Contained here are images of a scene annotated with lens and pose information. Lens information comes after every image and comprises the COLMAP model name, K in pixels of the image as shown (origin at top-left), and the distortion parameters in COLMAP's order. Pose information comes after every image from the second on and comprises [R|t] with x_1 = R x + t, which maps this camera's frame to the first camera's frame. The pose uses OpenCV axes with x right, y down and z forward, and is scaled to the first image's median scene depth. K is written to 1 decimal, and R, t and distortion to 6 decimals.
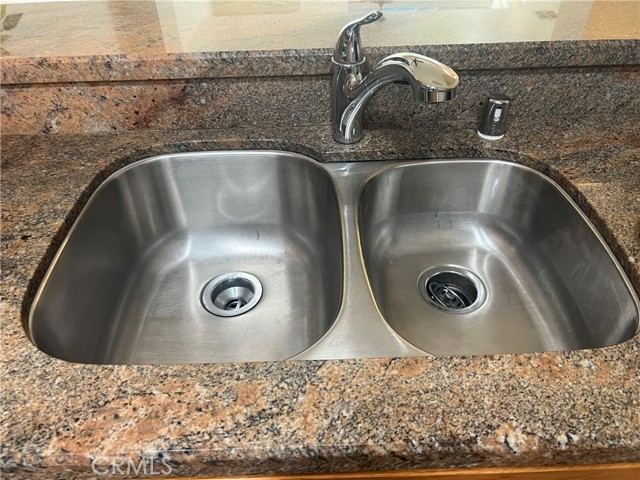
lens RADIAL K [[478.5, 0, 313.2], [0, 478.5, 227.0], [0, 0, 1]] dist [0.036632, -0.042065]
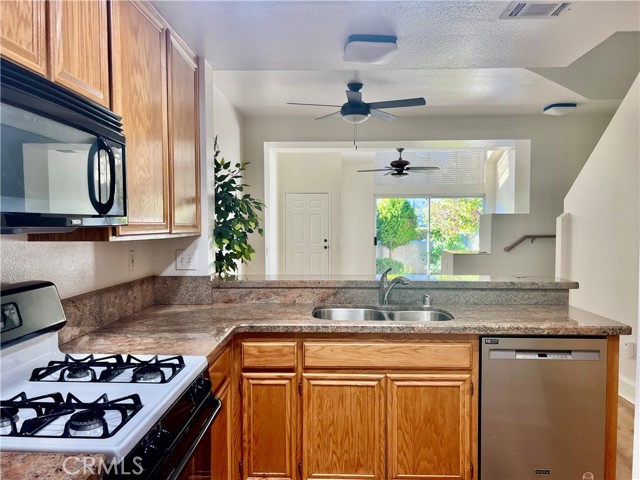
lens RADIAL K [[478.5, 0, 313.6], [0, 478.5, 250.9], [0, 0, 1]] dist [0.036632, -0.042065]
pose [[0.997773, 0.026486, -0.061220, -0.237257], [-0.057929, 0.799089, -0.598416, 1.611383], [0.033071, 0.600629, 0.798843, -2.015612]]
